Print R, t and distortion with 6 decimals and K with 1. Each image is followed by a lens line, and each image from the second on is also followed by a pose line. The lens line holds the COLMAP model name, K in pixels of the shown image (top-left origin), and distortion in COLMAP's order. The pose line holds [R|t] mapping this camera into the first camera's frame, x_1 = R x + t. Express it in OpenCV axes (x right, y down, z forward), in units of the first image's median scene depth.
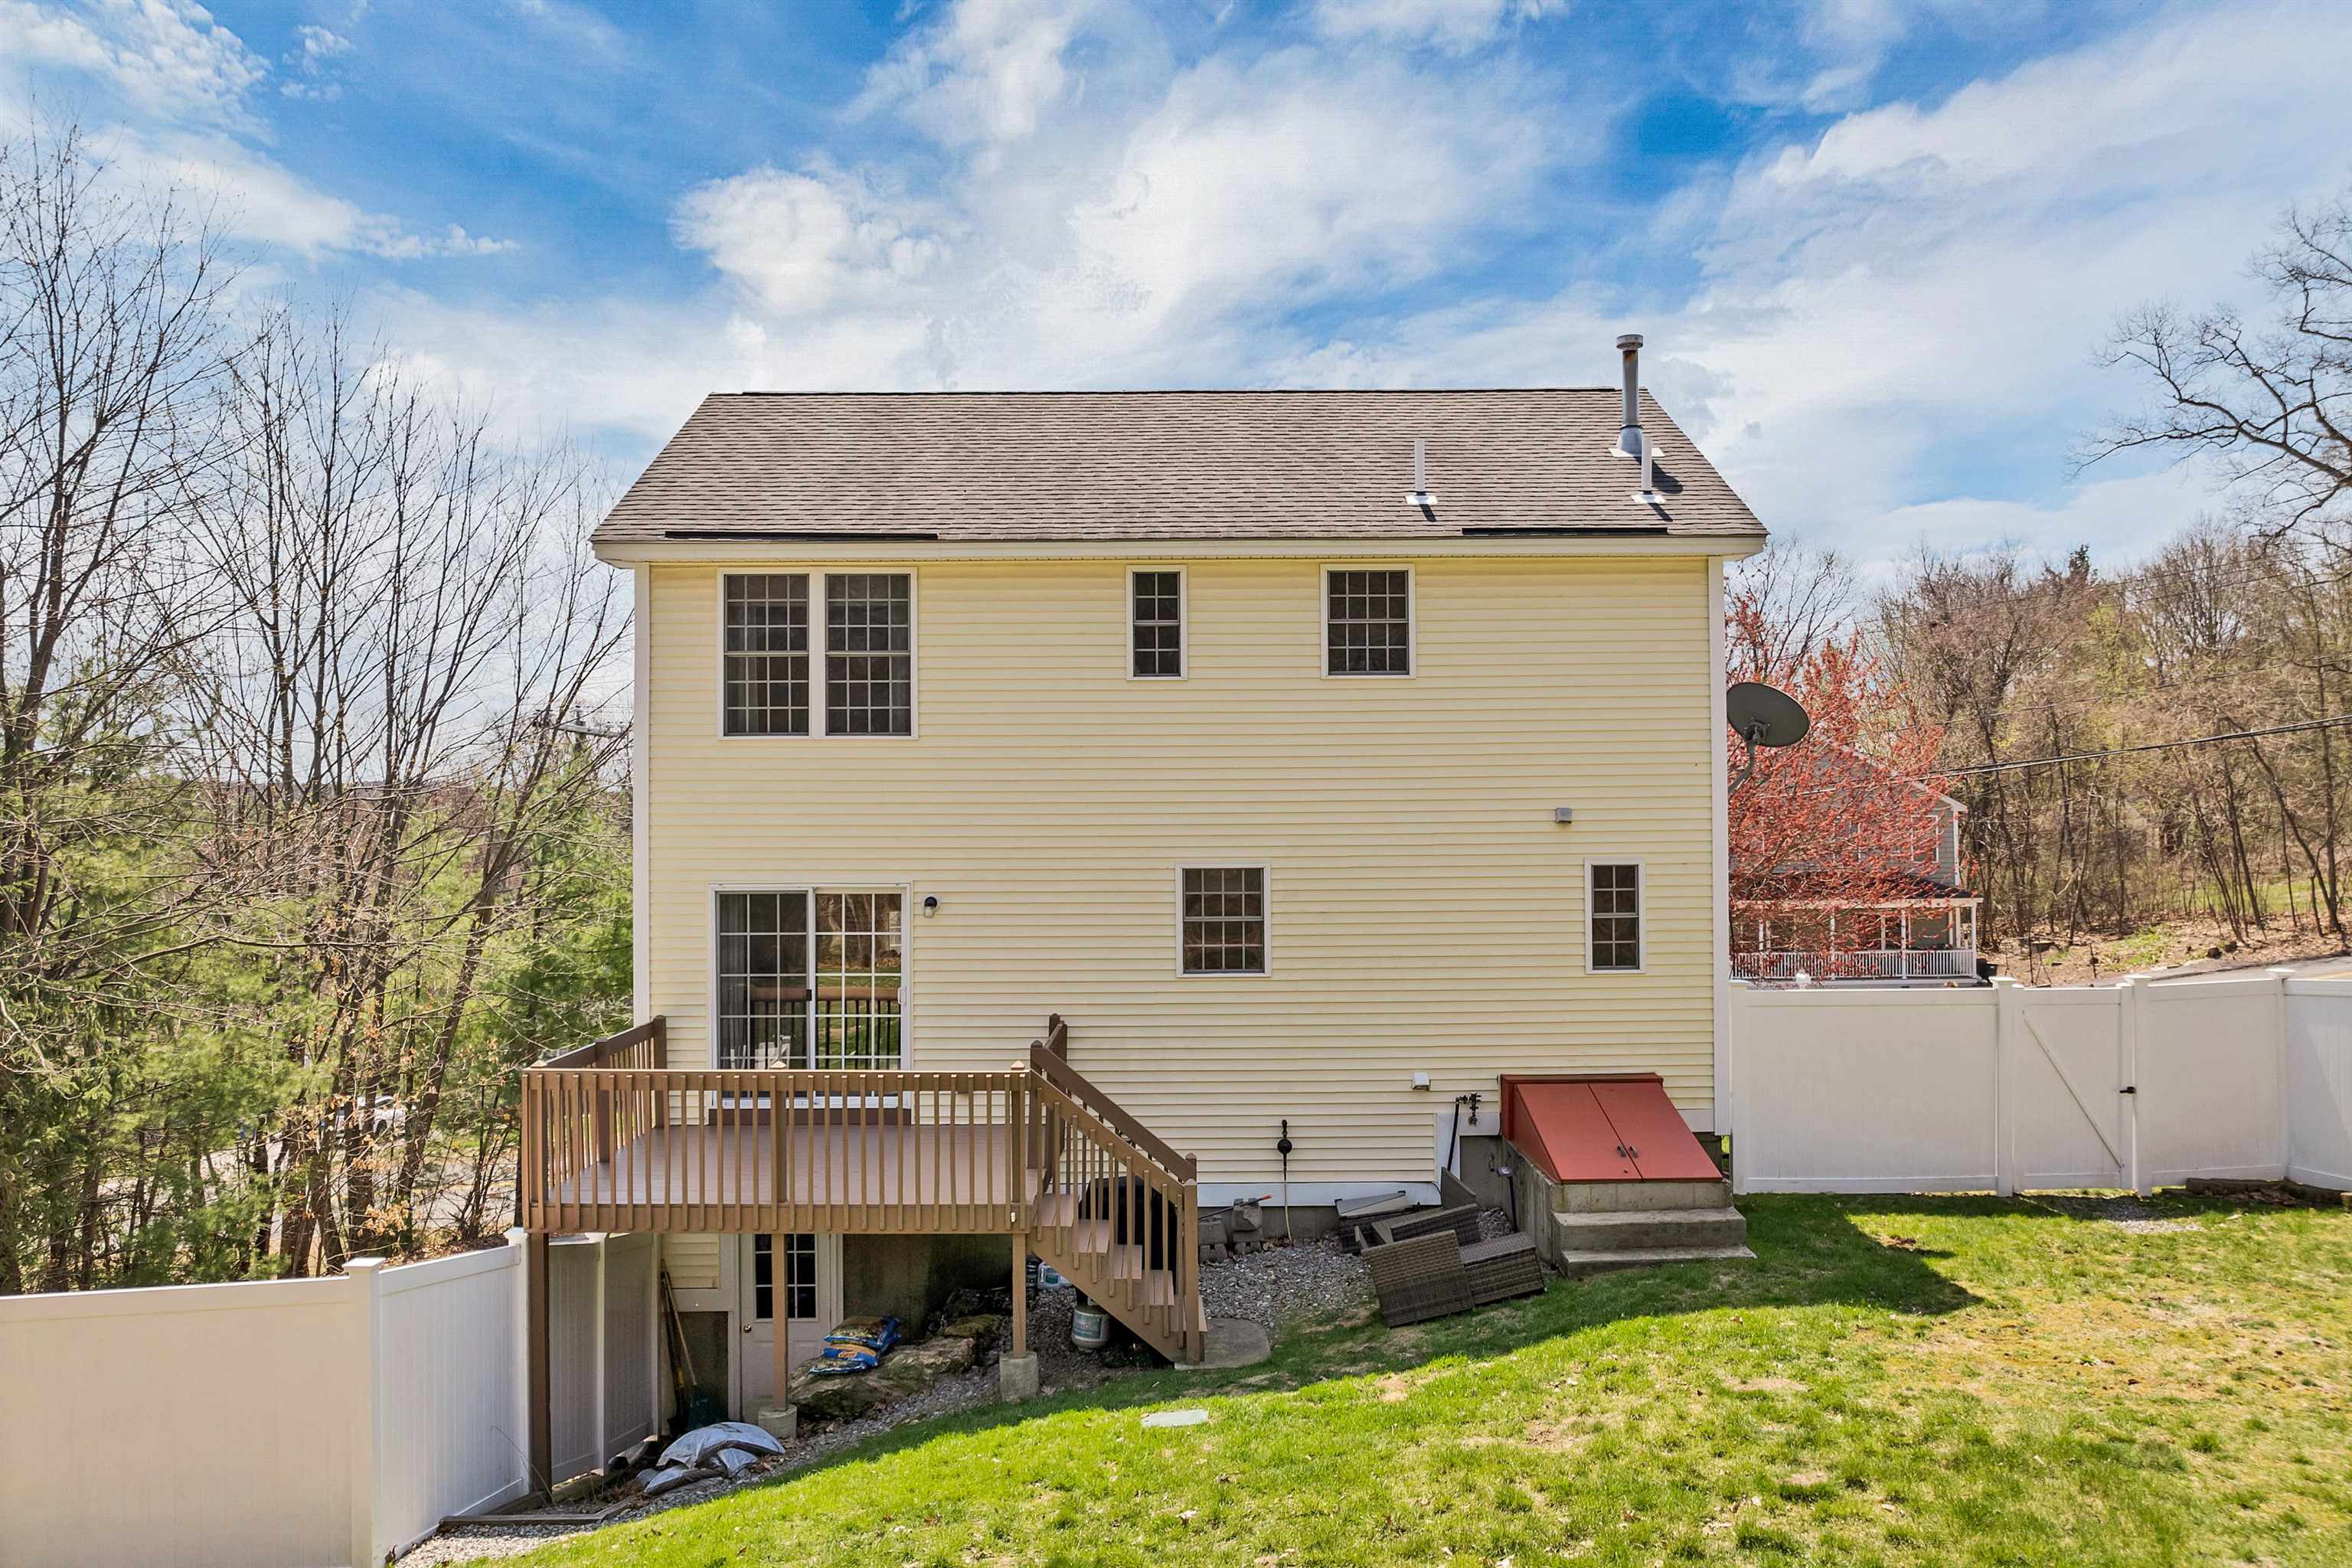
lens RADIAL K [[1697.0, 0, 1180.2], [0, 1697.0, 781.1], [0, 0, 1]] dist [-0.037878, -0.001845]
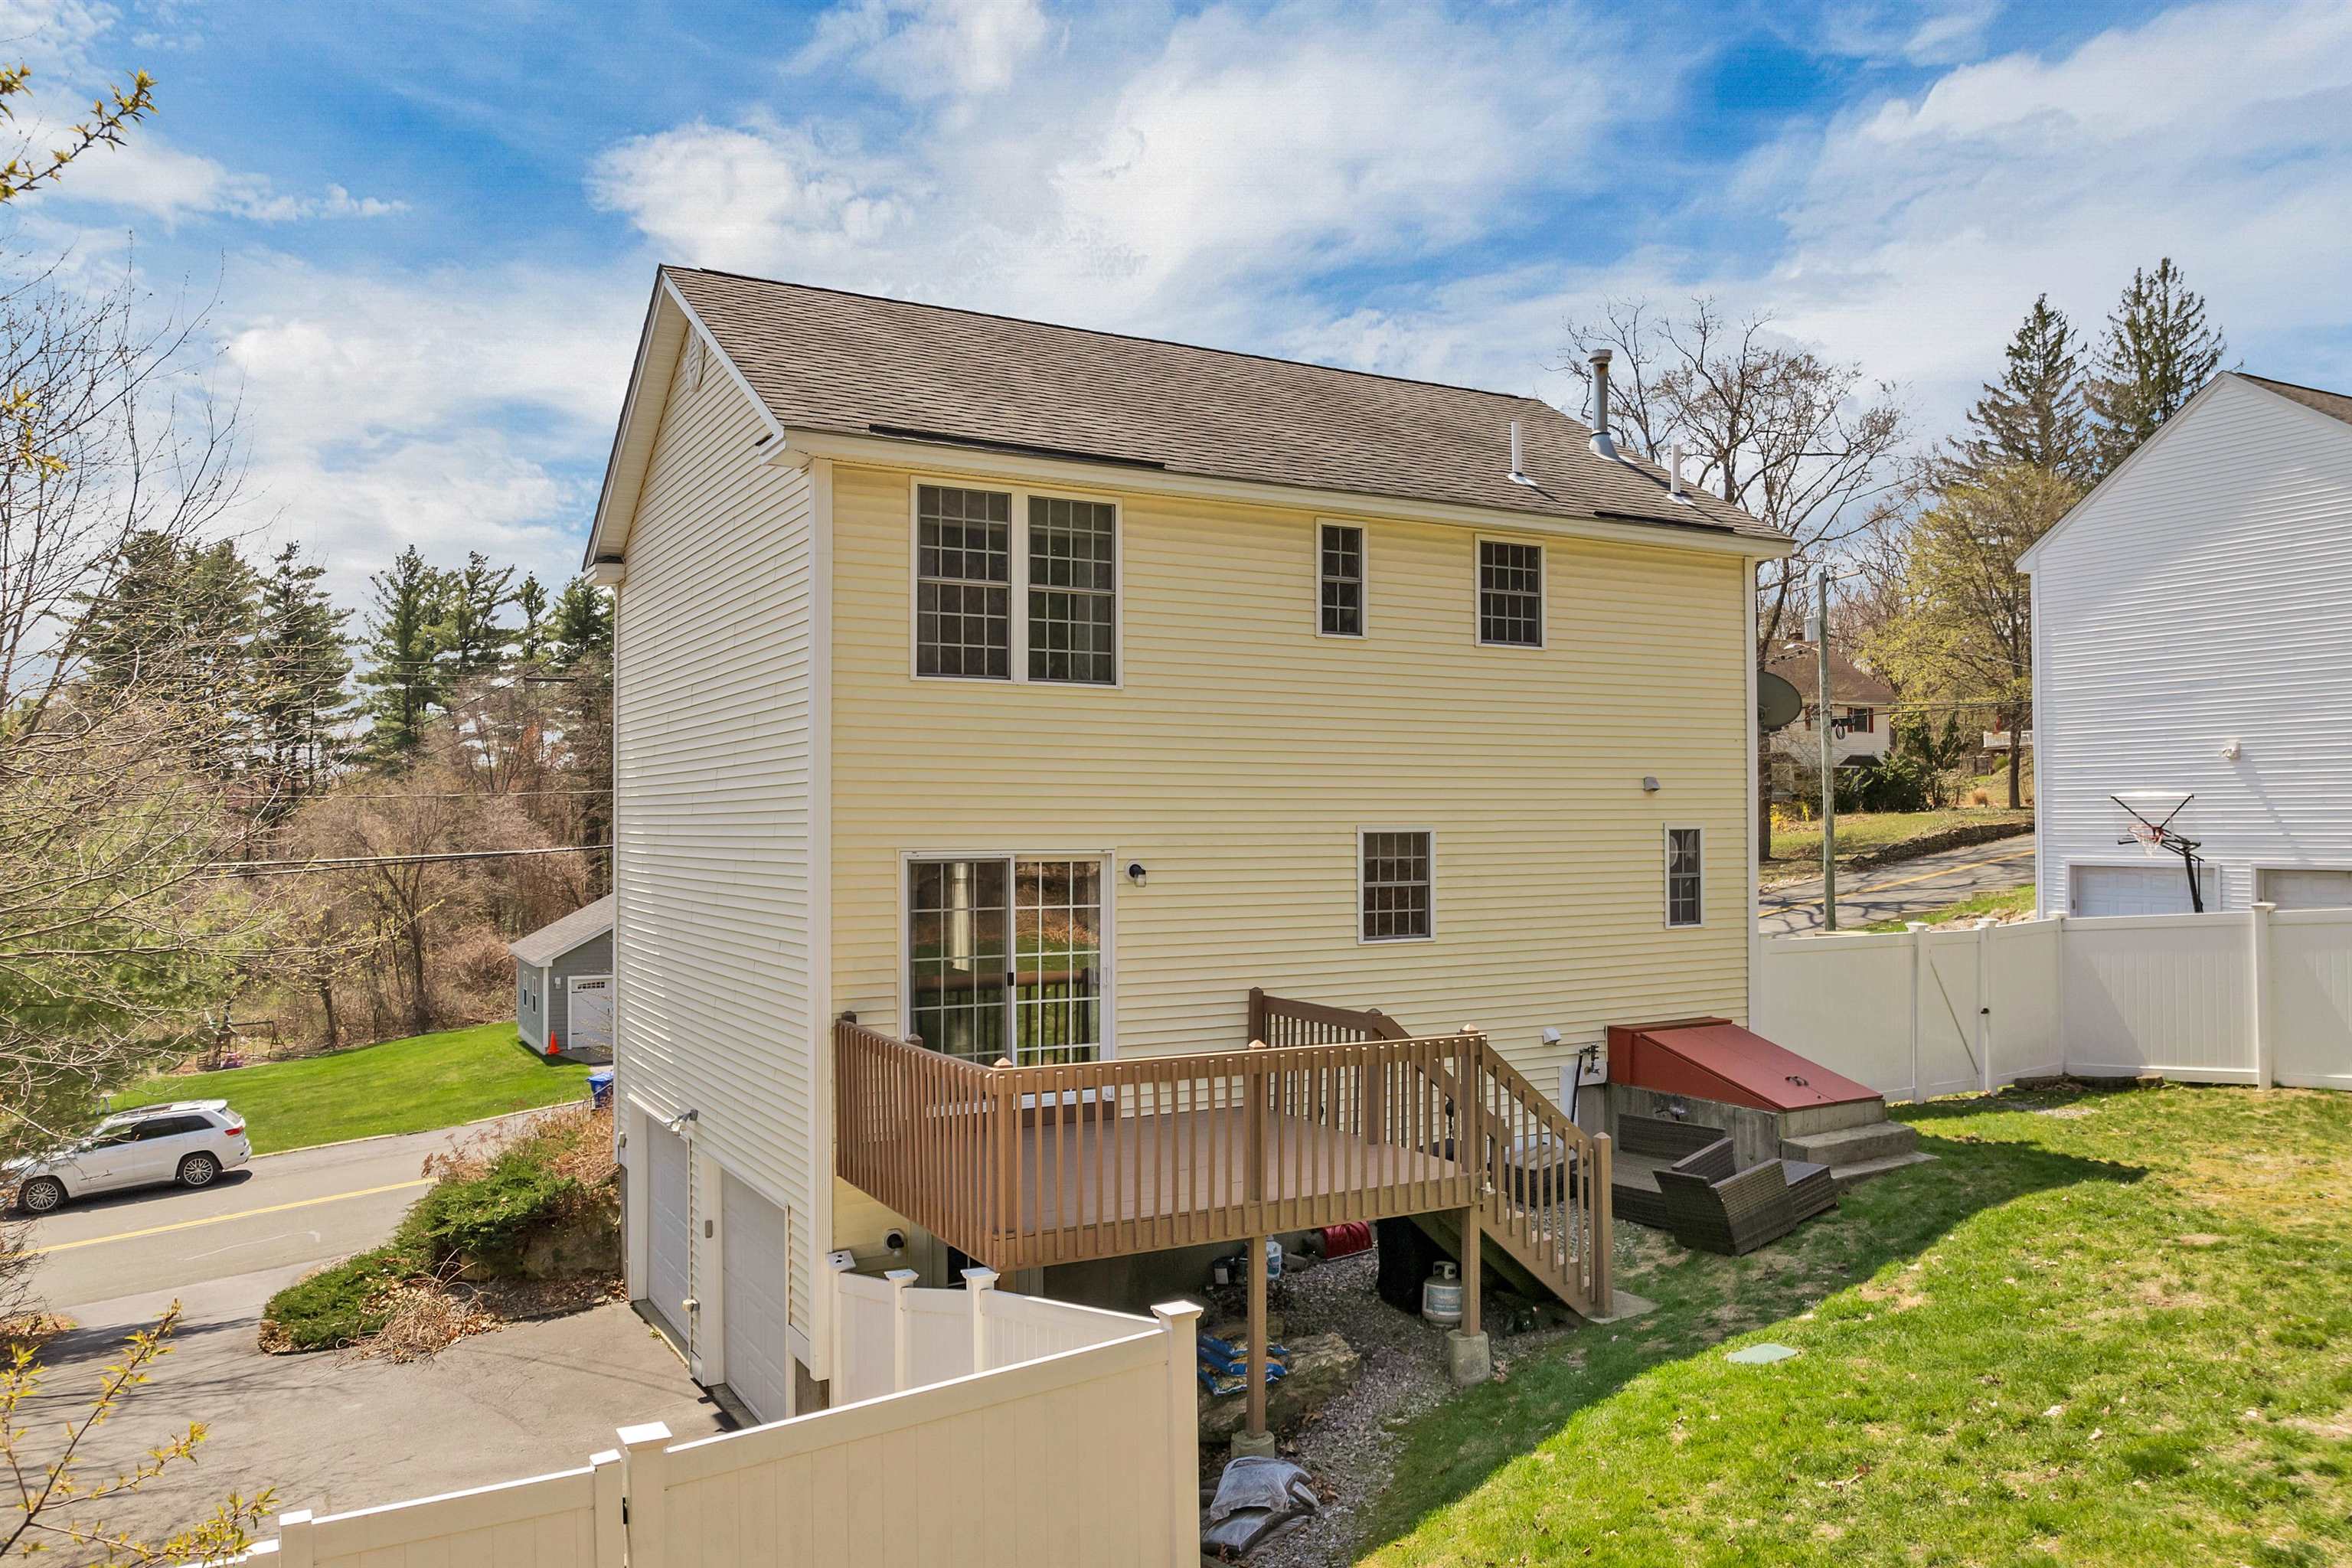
lens RADIAL K [[1697.0, 0, 1184.5], [0, 1697.0, 790.0], [0, 0, 1]] dist [-0.037878, -0.001845]
pose [[0.871432, 0.011553, 0.490380, -0.565278], [-0.012498, 0.999921, -0.001346, 0.029420], [-0.490357, -0.004956, 0.871508, 0.200619]]
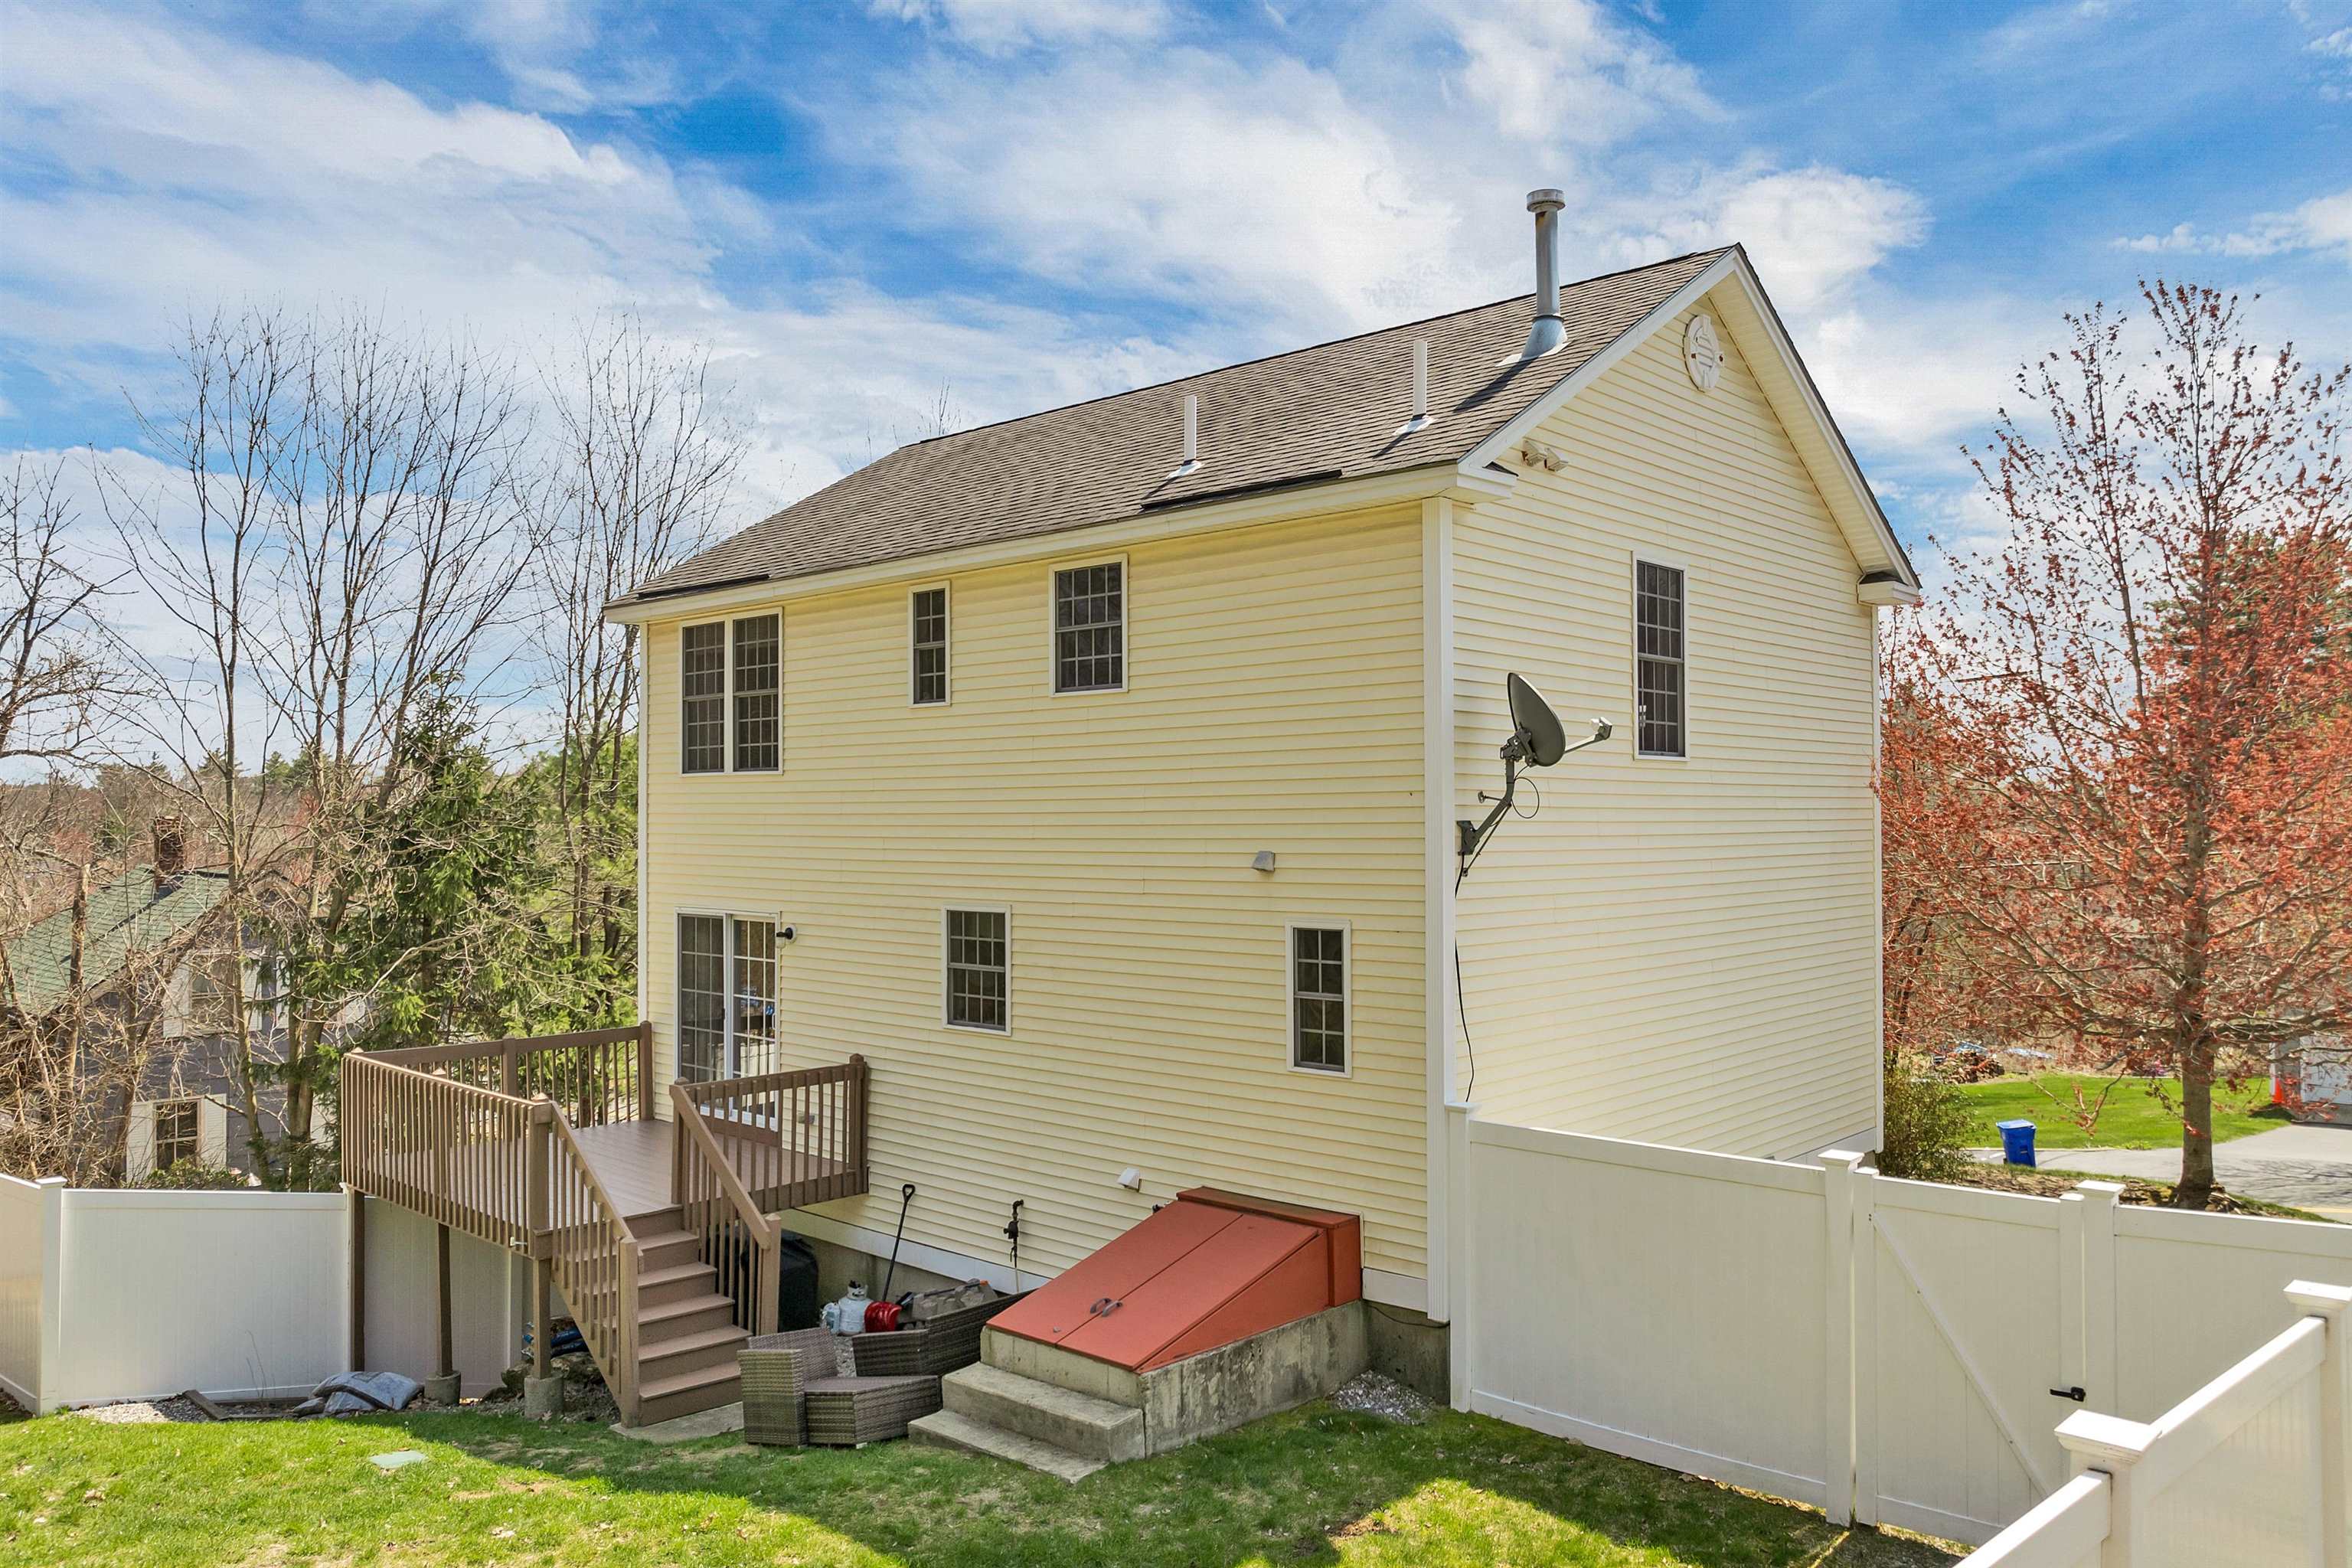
lens RADIAL K [[1697.0, 0, 1188.8], [0, 1697.0, 786.0], [0, 0, 1]] dist [-0.037878, -0.001845]
pose [[0.733719, -0.009561, -0.679386, 0.722437], [0.013498, 0.999909, 0.000506, -0.014544], [0.679319, -0.009542, 0.733781, 0.413440]]
